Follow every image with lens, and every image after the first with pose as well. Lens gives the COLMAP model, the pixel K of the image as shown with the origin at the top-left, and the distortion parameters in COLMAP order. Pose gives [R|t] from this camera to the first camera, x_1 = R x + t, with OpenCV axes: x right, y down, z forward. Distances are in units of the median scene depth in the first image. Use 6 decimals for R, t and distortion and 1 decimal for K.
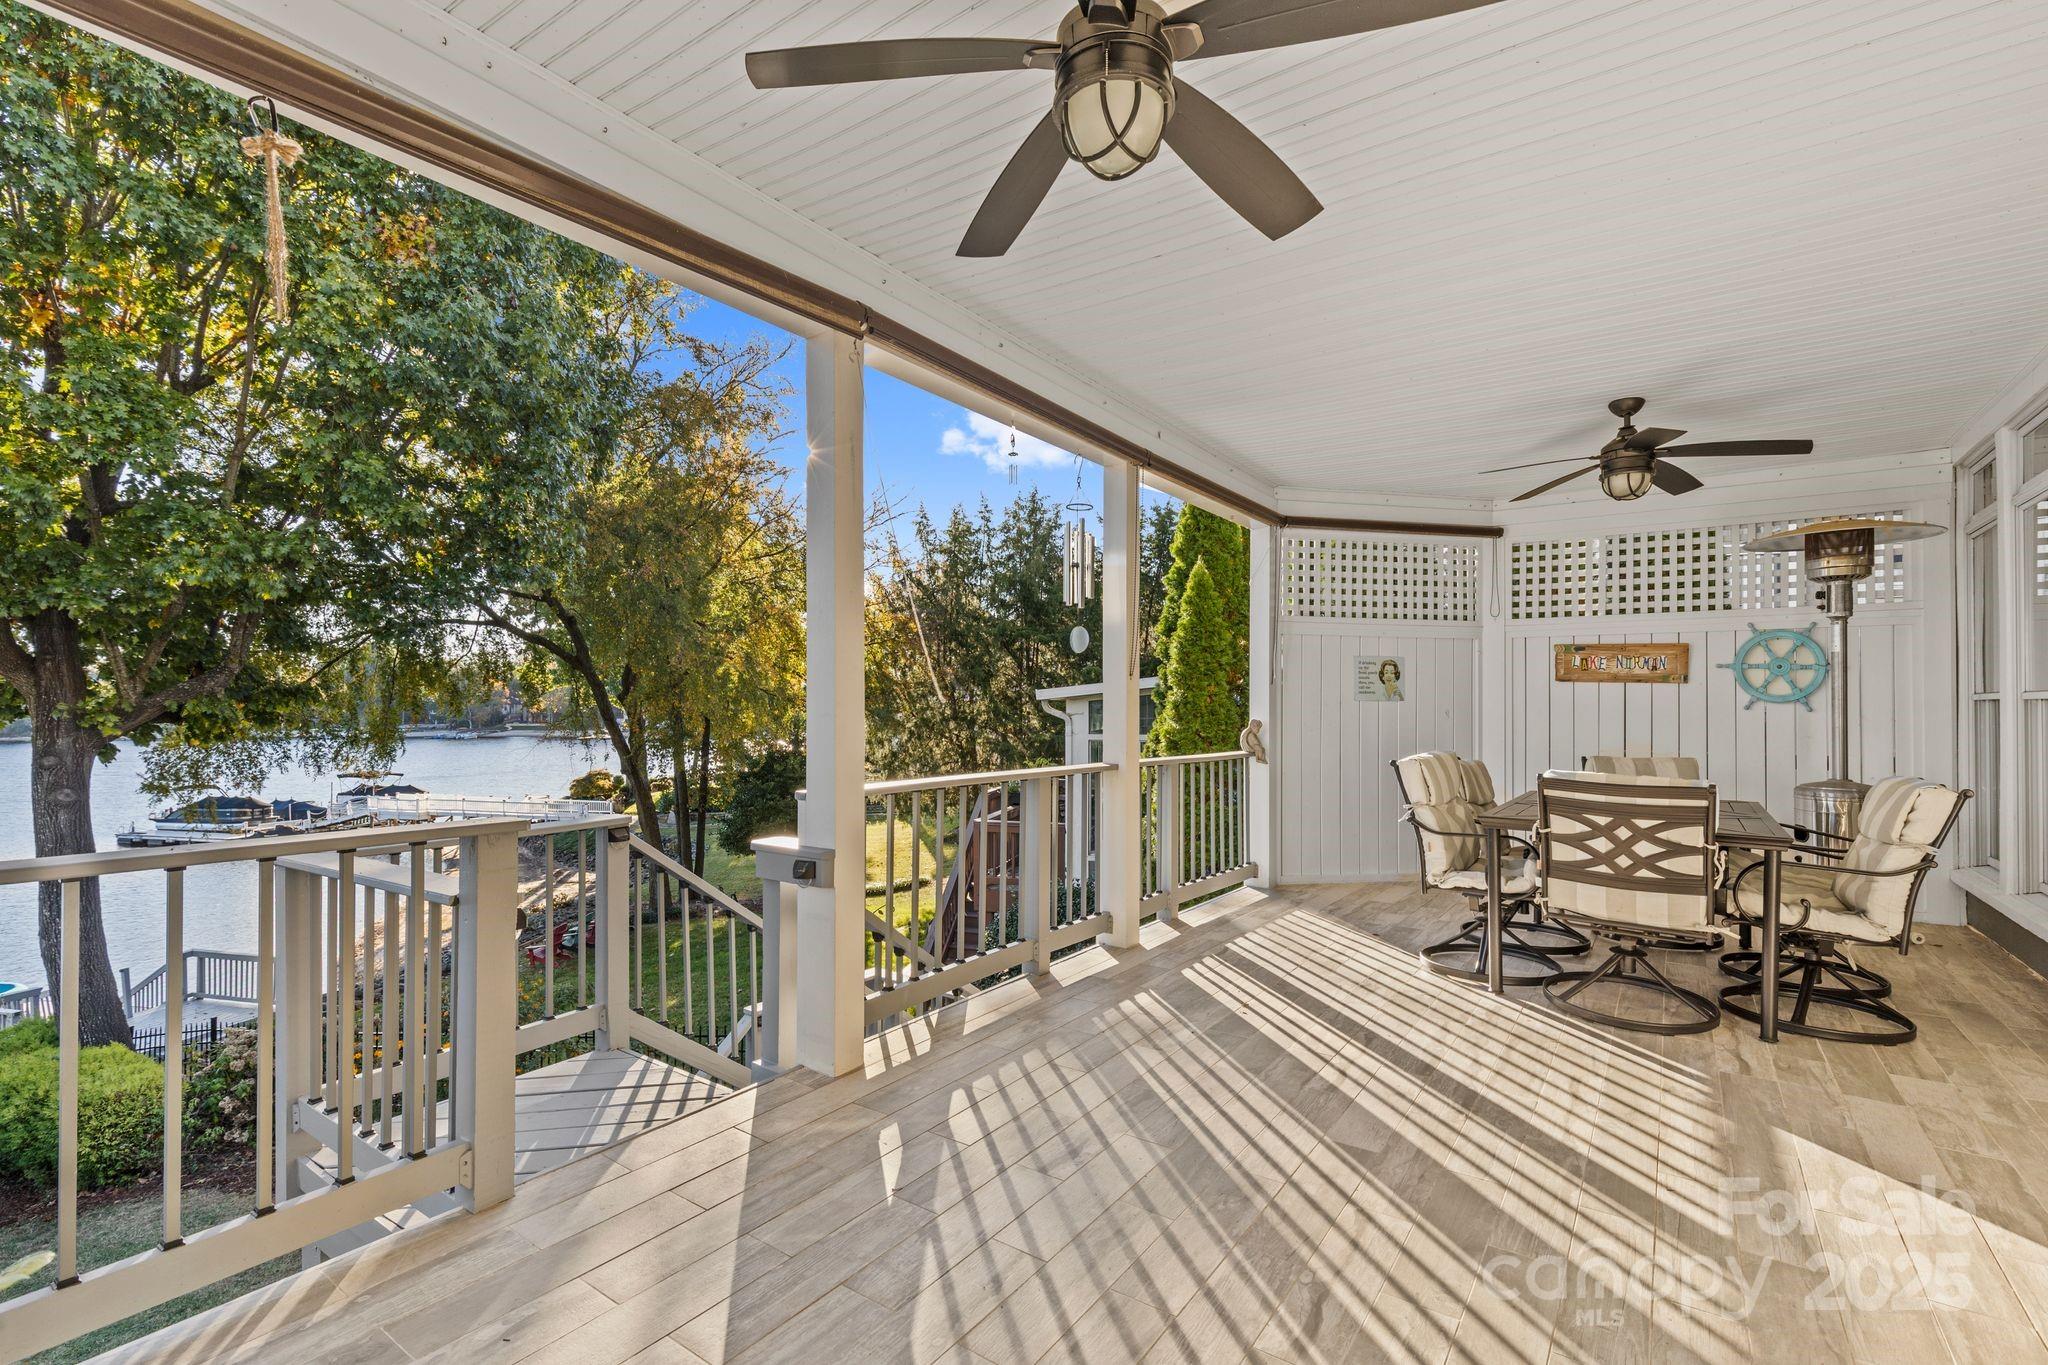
lens RADIAL K [[926.8, 0, 1026.5], [0, 926.8, 710.8], [0, 0, 1]] dist [0.002988, -0.000067]
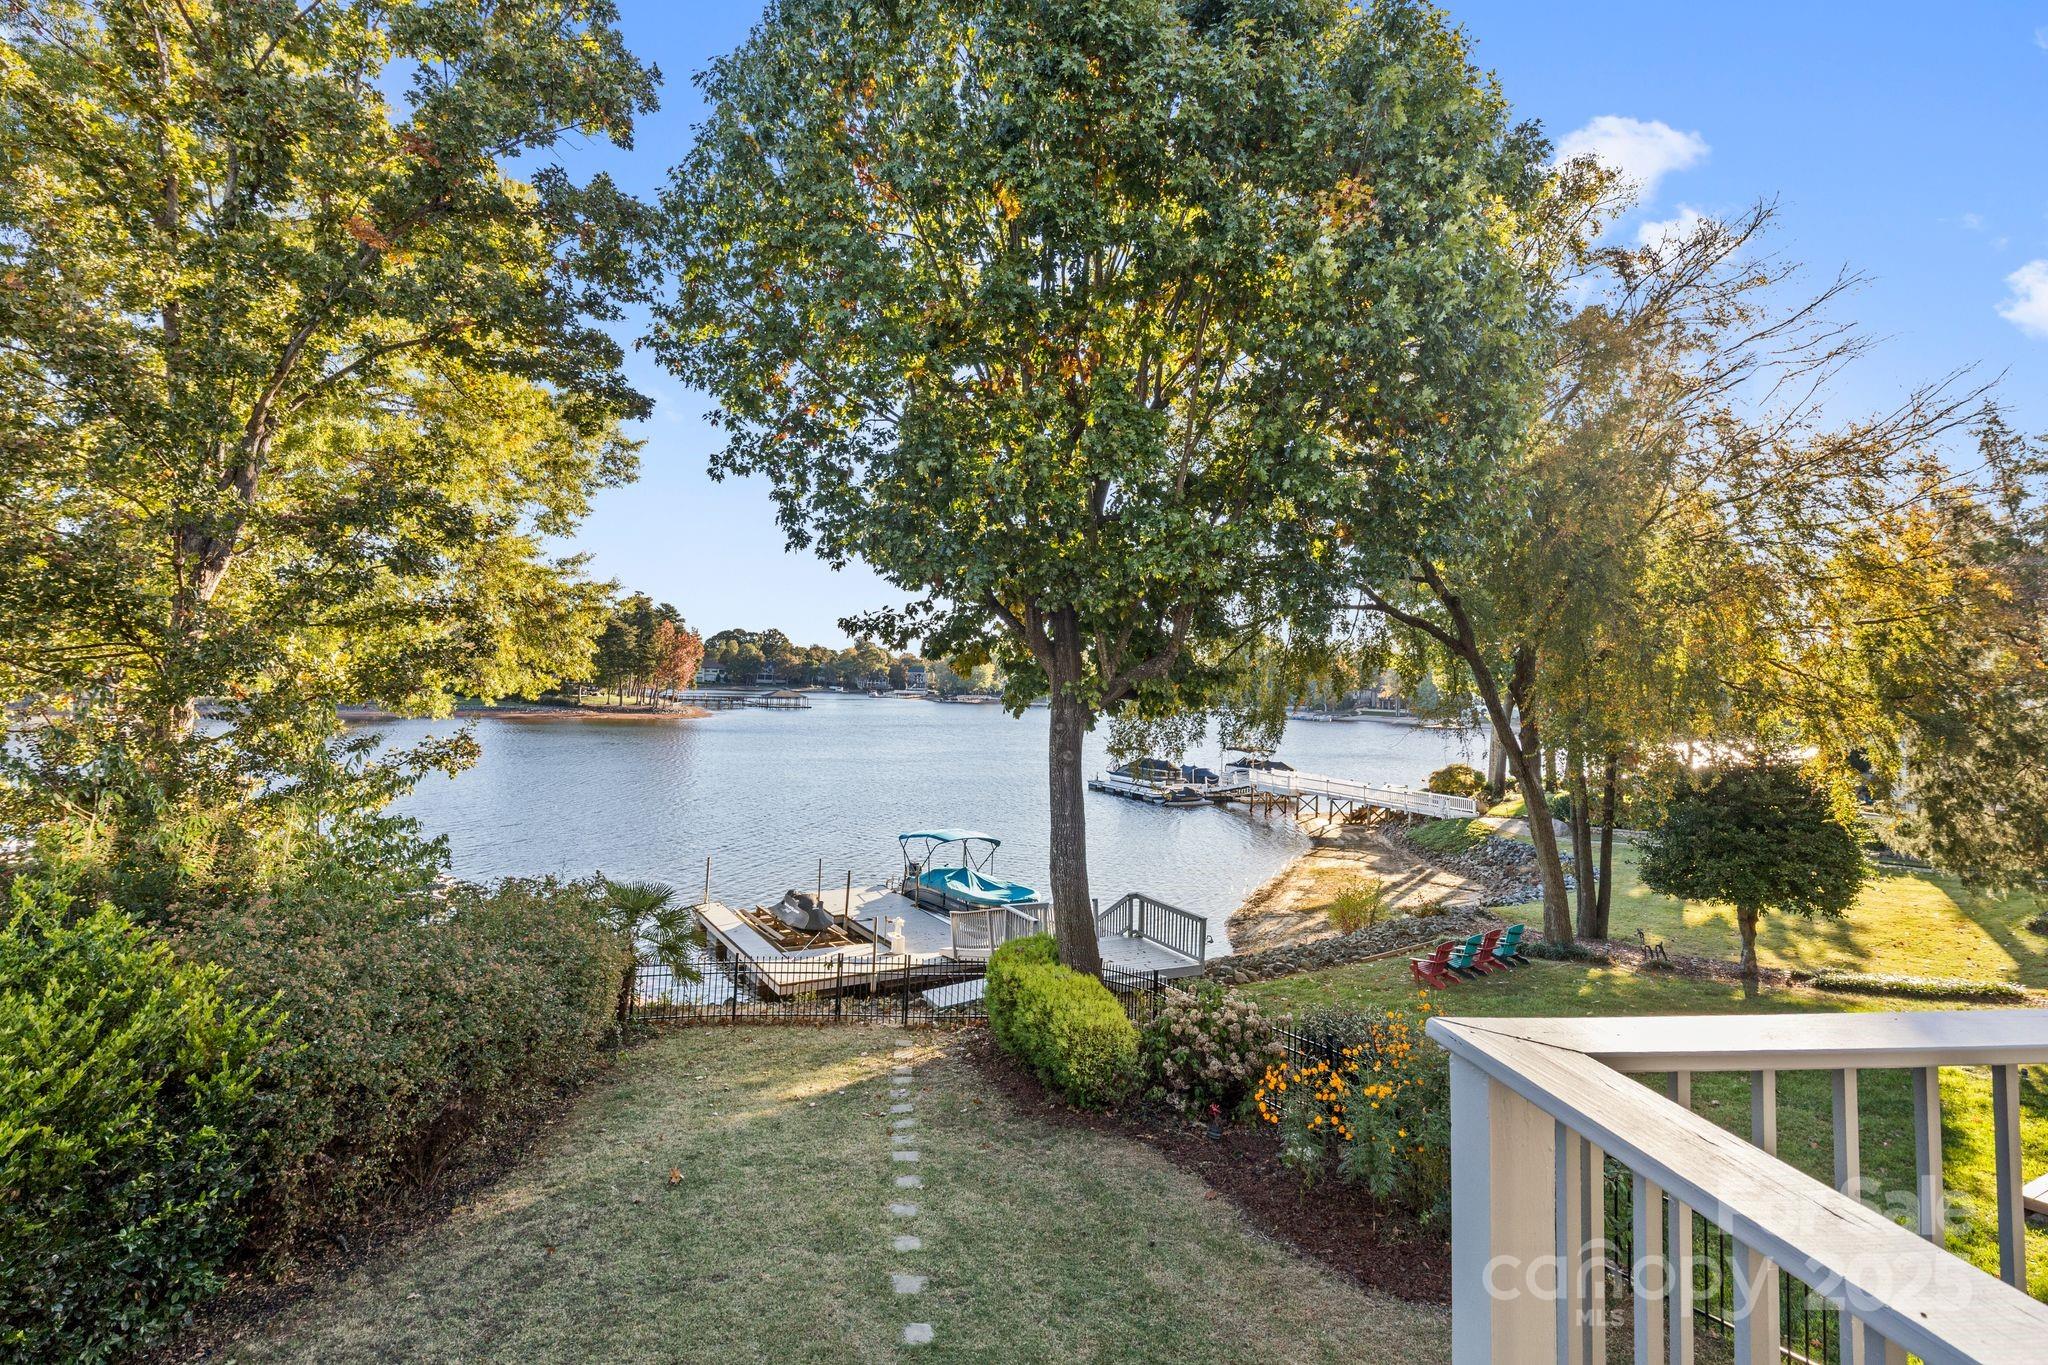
lens RADIAL K [[926.8, 0, 1026.5], [0, 926.8, 710.8], [0, 0, 1]] dist [0.002988, -0.000067]
pose [[0.667536, 0.045118, -0.743209, -0.097215], [-0.035160, 0.998959, 0.029064, -0.001520], [0.743747, 0.006730, 0.668428, 0.083212]]
